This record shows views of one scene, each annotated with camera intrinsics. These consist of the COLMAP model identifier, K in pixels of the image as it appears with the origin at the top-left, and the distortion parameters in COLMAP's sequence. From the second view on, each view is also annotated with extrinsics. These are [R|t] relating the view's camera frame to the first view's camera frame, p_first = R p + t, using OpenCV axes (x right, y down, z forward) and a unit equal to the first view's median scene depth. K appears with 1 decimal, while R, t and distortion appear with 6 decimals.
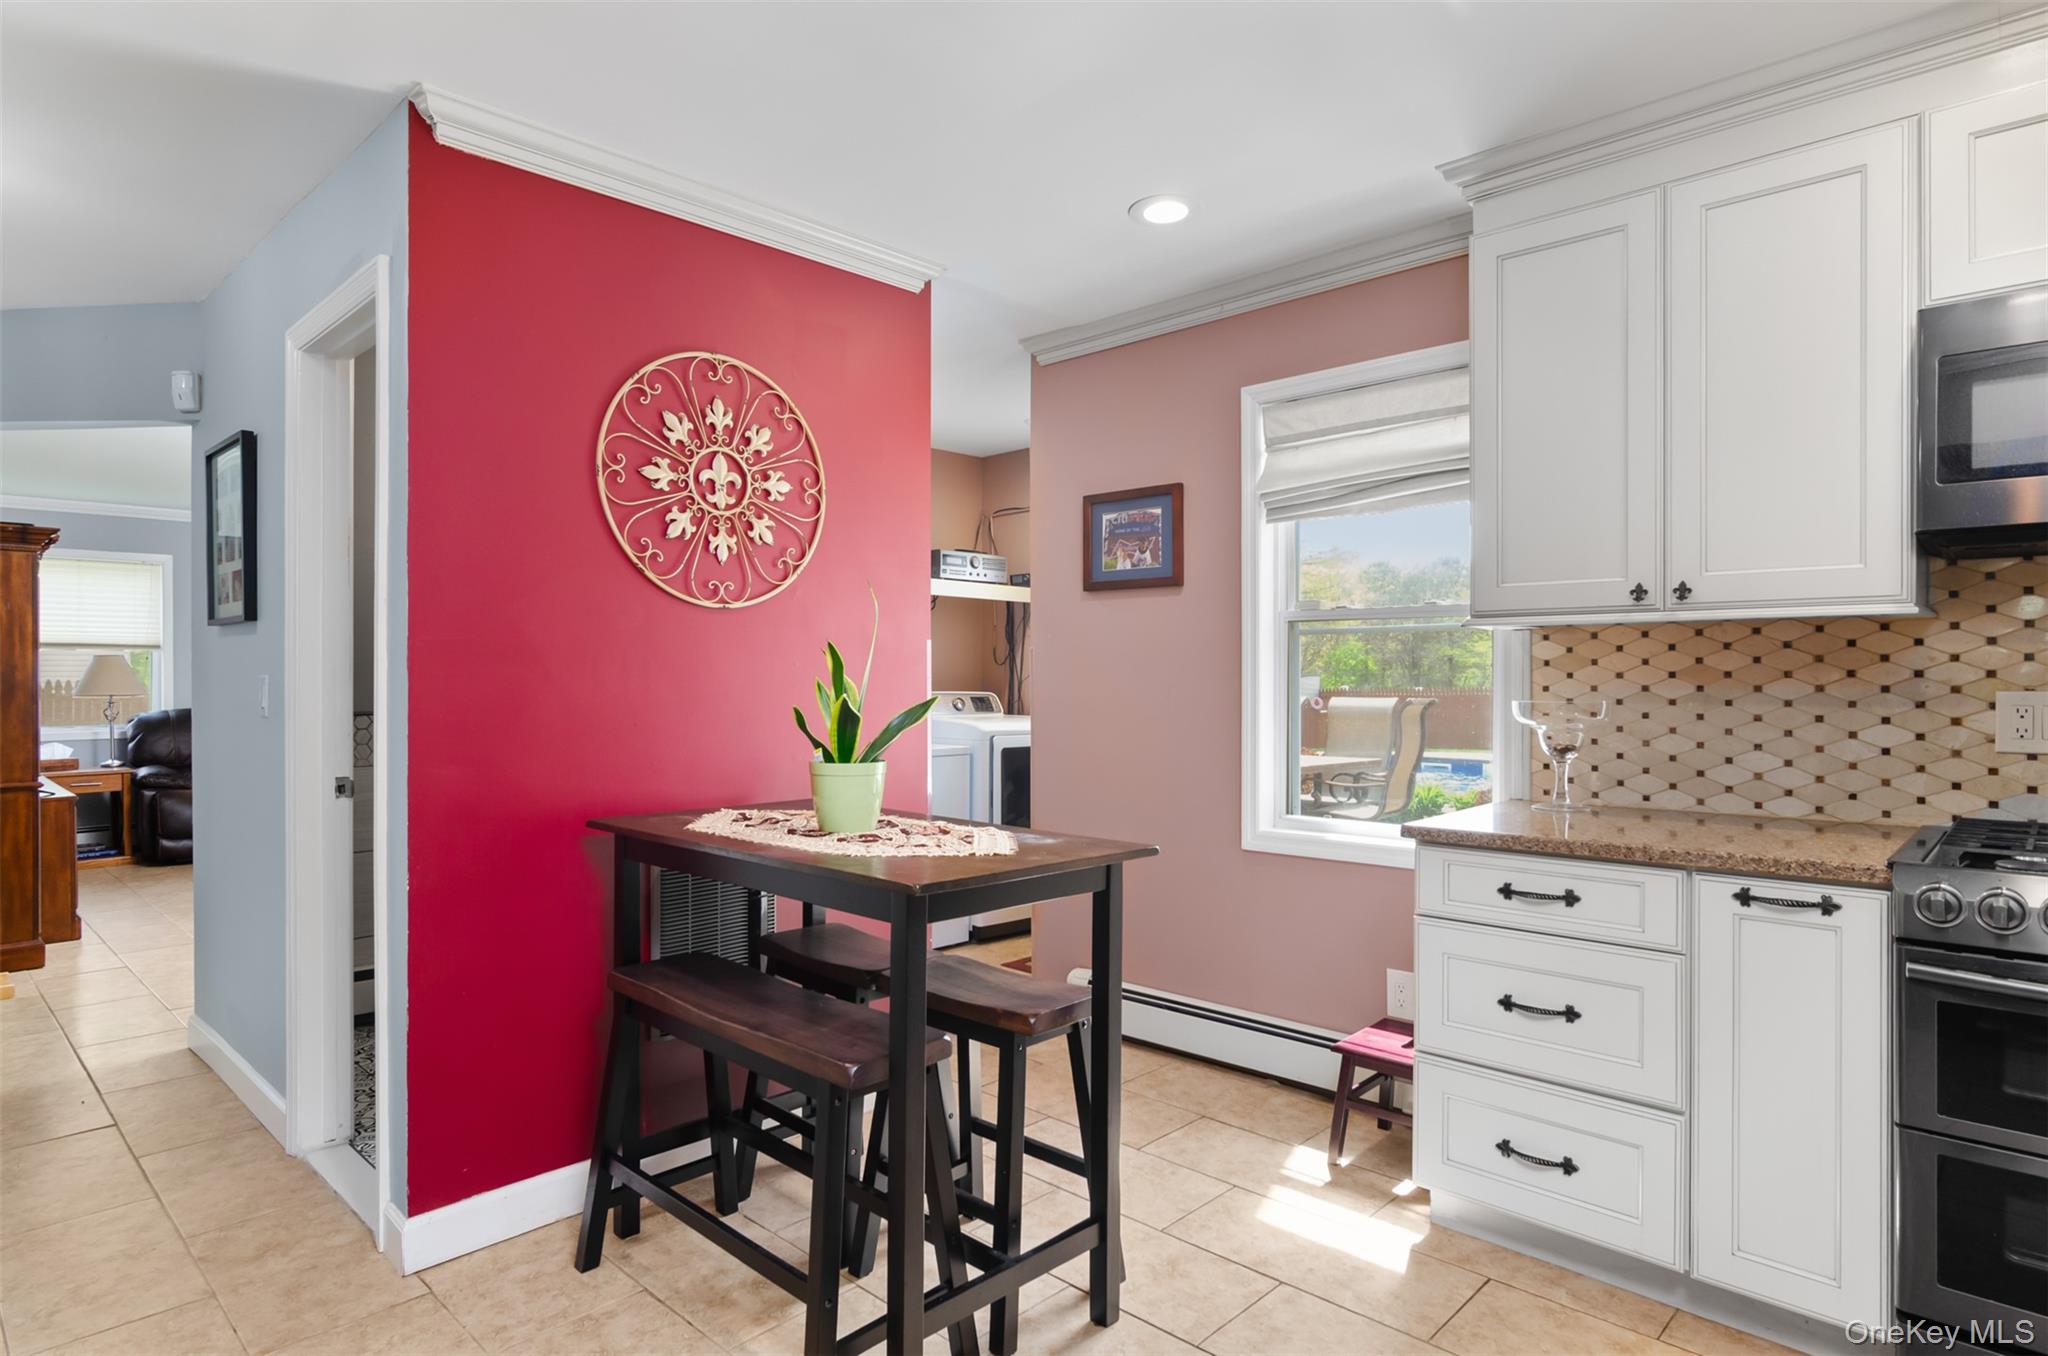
lens RADIAL K [[1123.4, 0, 1024.0], [0, 1123.4, 678.0], [0, 0, 1]] dist [-0.002490, 0.000352]
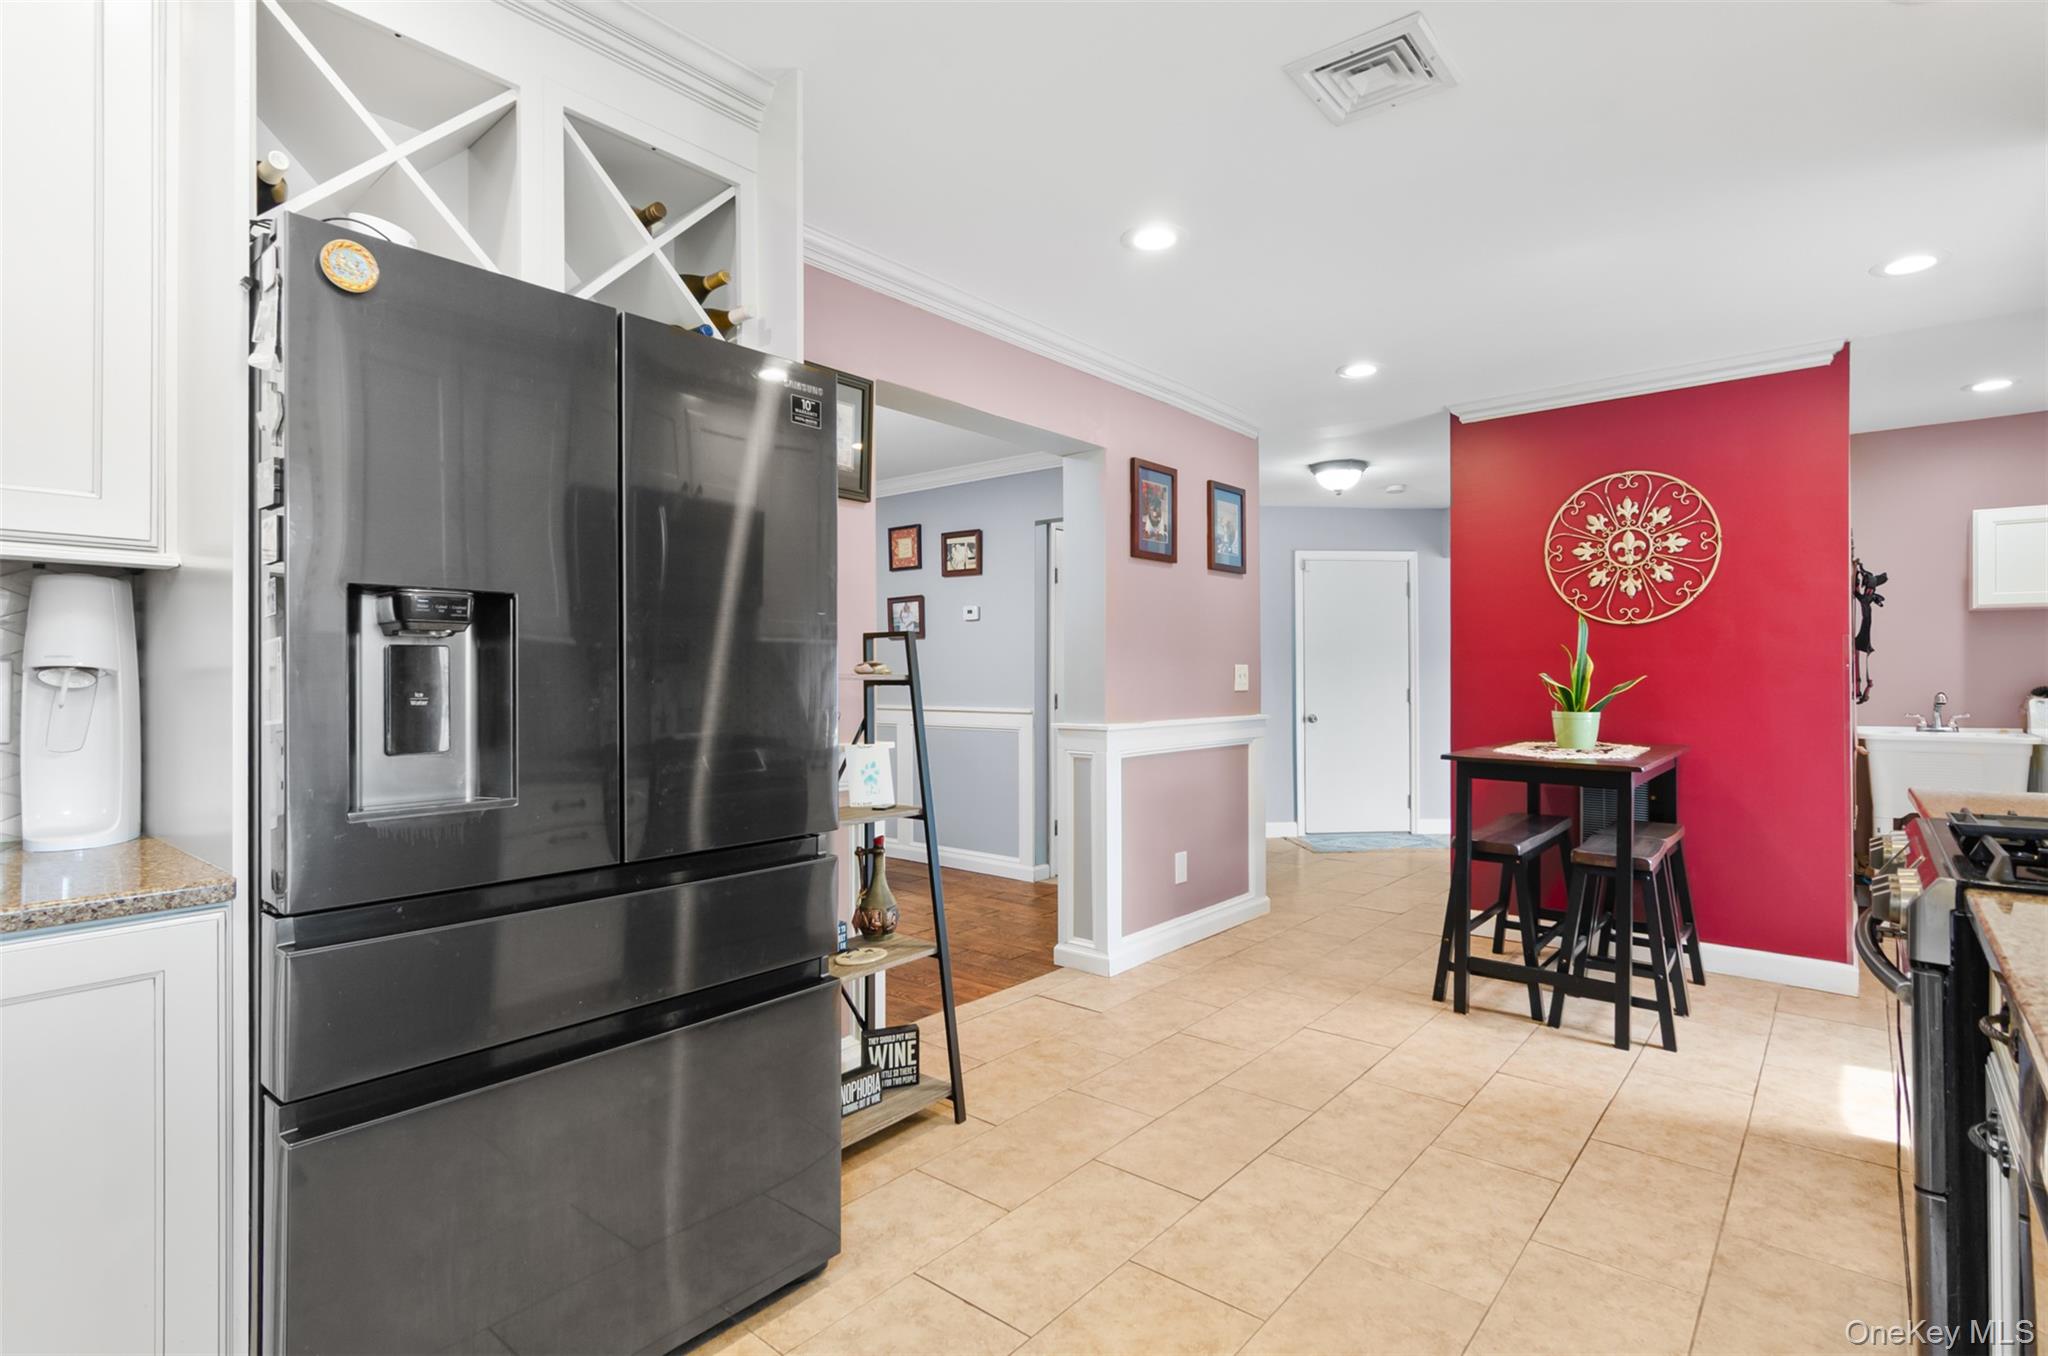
lens RADIAL K [[1000.8, 0, 1013.9], [0, 1000.8, 670.9], [0, 0, 1]] dist [-0.000533, 0.000077]
pose [[0.059220, -0.003222, -0.998240, 1.230818], [0.000568, 0.999995, -0.003194, 0.011651], [0.998245, -0.000378, 0.059222, 0.006863]]
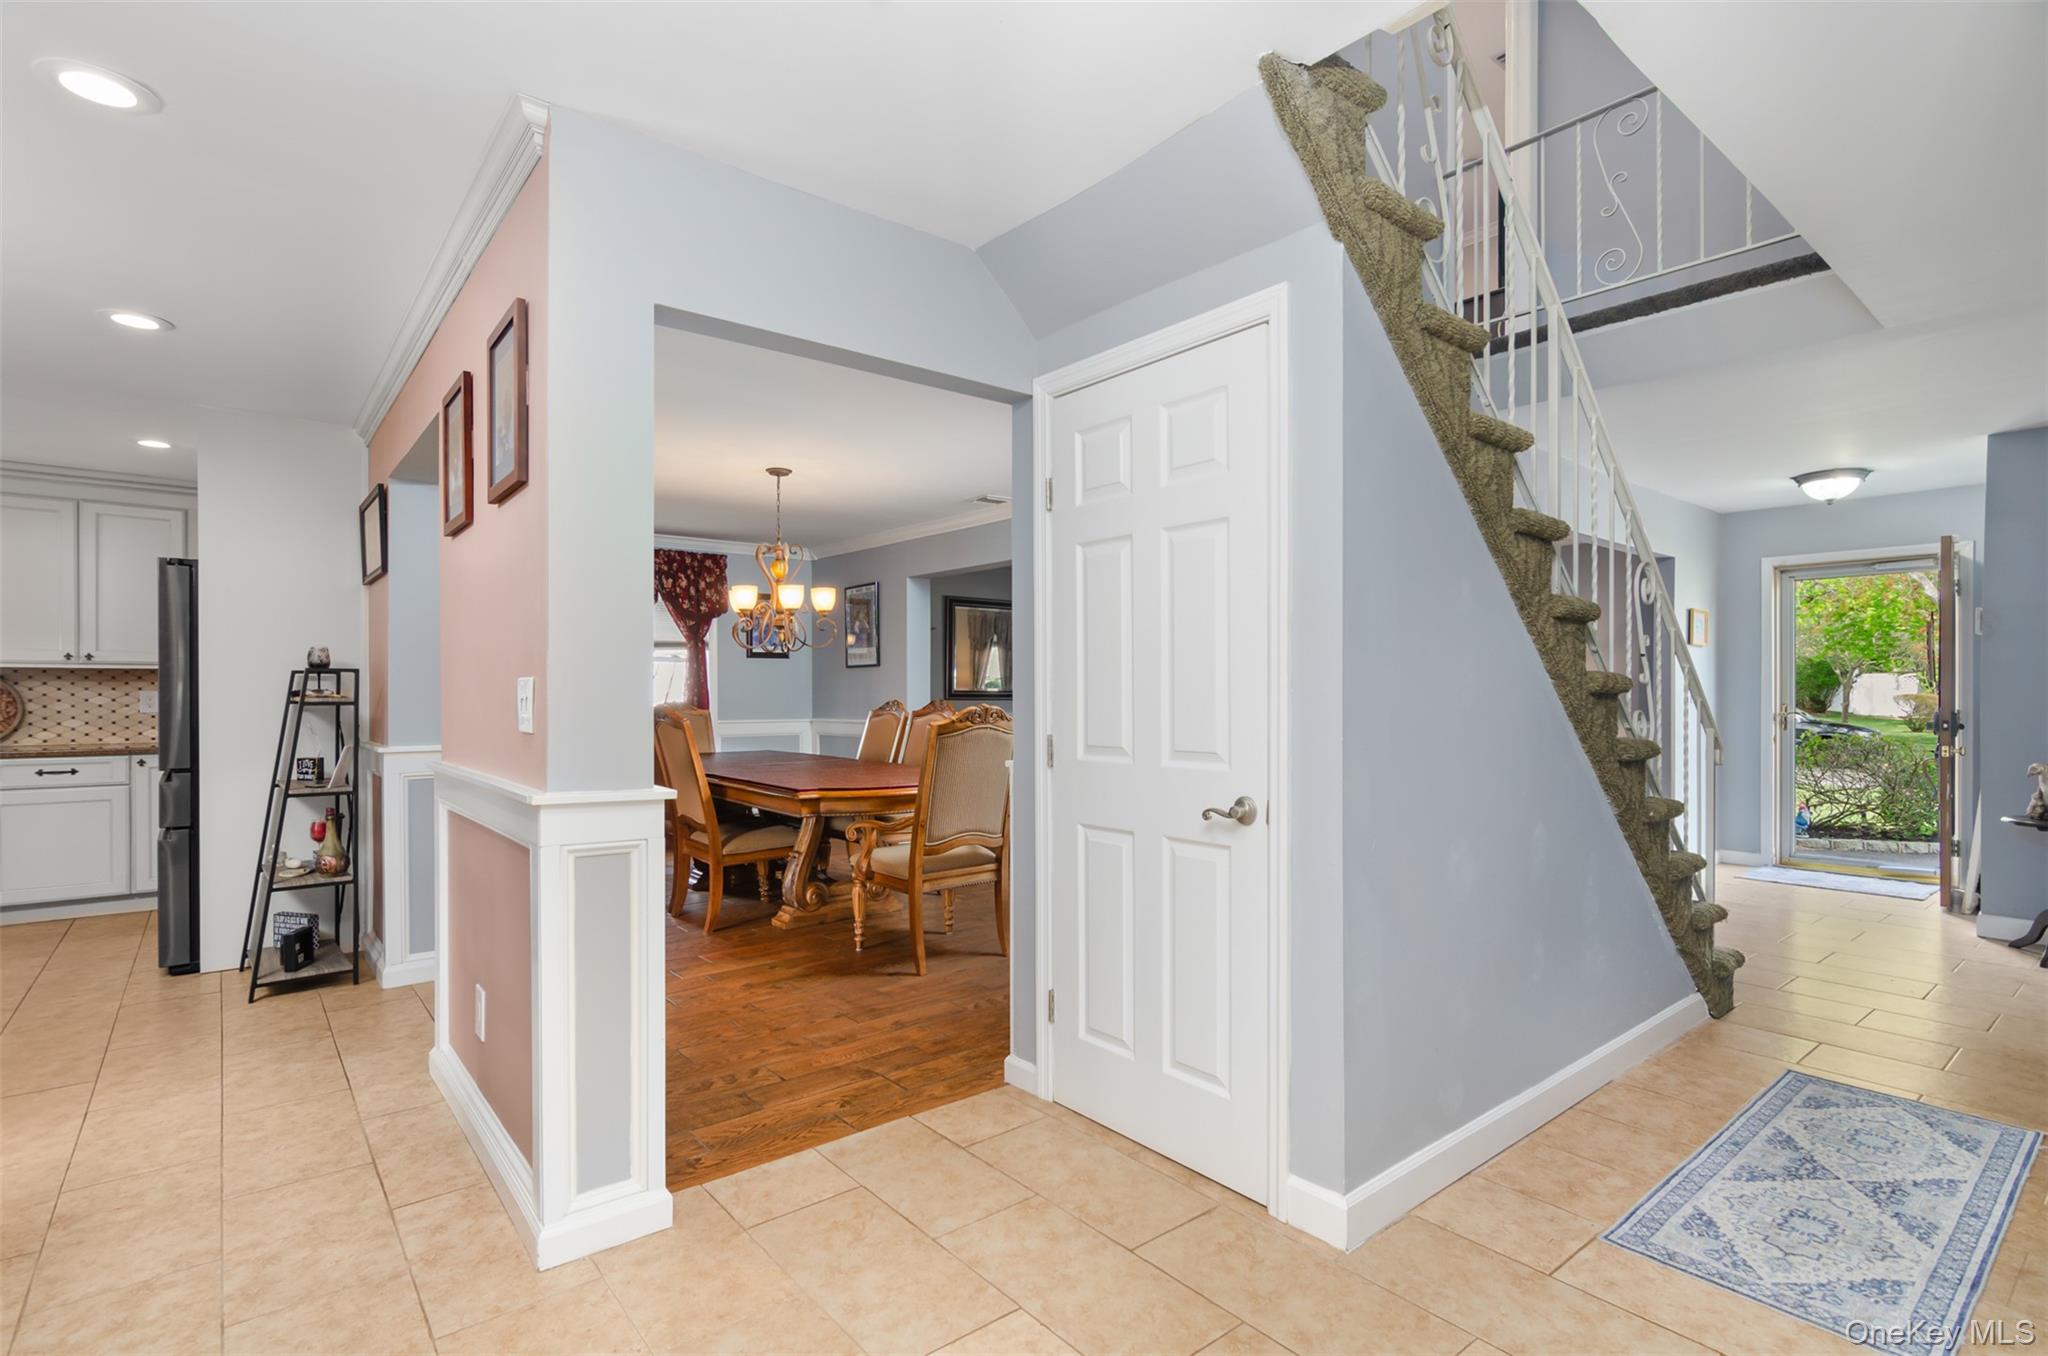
lens RADIAL K [[979.0, 0, 1022.0], [0, 979.0, 699.9], [0, 0, 1]] dist [0.002171, 0.000064]
pose [[-0.992675, 0.003689, 0.120759, -1.109204], [0.004621, 0.999962, 0.007435, 0.009441], [-0.120727, 0.007939, -0.992654, 1.322123]]
